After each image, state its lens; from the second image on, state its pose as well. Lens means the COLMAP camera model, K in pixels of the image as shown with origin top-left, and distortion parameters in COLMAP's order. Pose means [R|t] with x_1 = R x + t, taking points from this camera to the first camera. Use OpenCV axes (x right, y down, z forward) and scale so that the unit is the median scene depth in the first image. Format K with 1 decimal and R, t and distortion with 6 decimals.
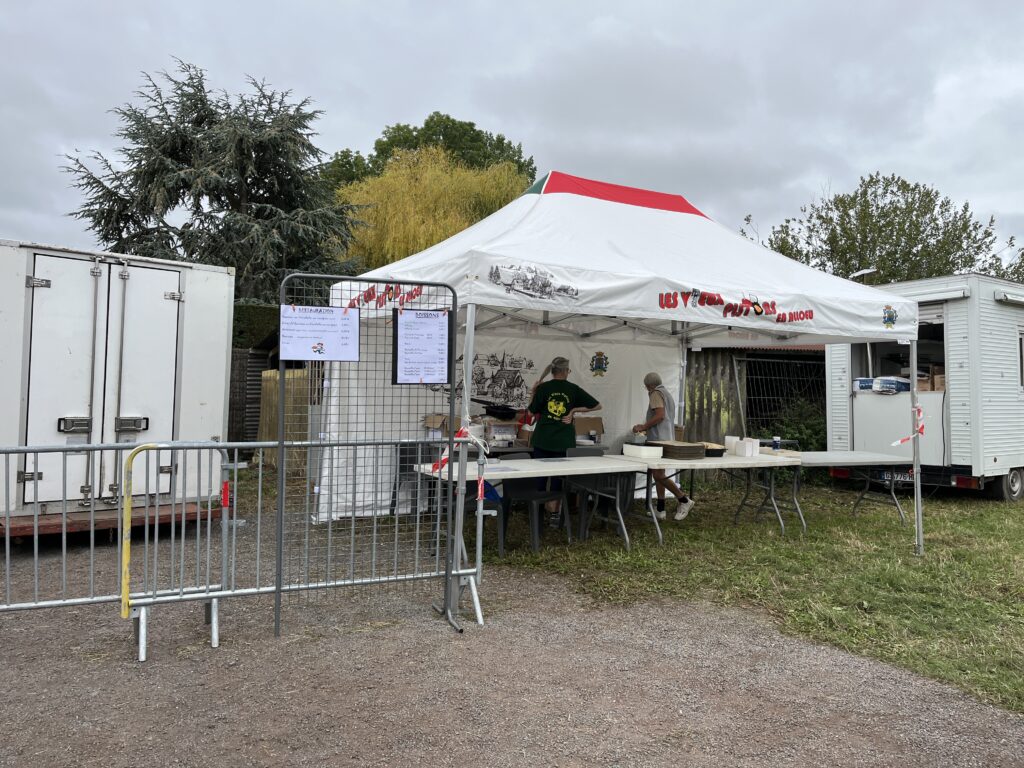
lens RADIAL K [[765.6, 0, 512.0], [0, 765.6, 384.0], [0, 0, 1]] dist [0.084471, -0.100358]
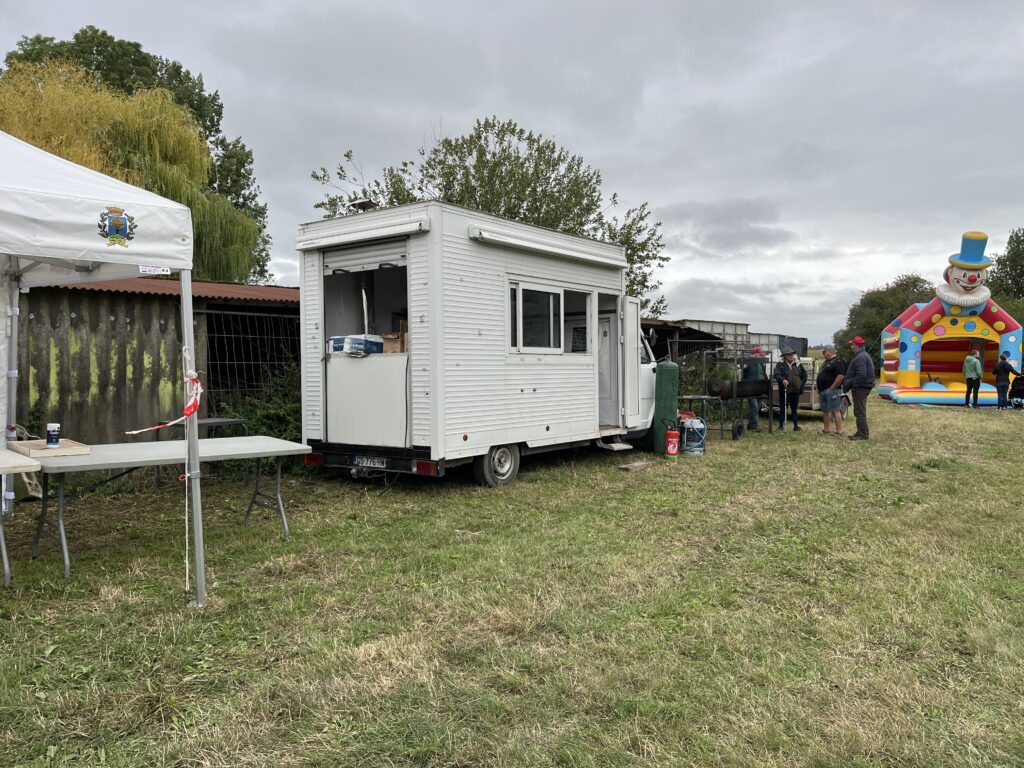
lens RADIAL K [[765.6, 0, 512.0], [0, 765.6, 384.0], [0, 0, 1]] dist [0.084471, -0.100358]
pose [[0.952843, -0.016704, 0.303002, 0.383444], [0.003701, 0.999049, 0.043437, 0.006952], [-0.303440, -0.040268, 0.951999, 0.209639]]
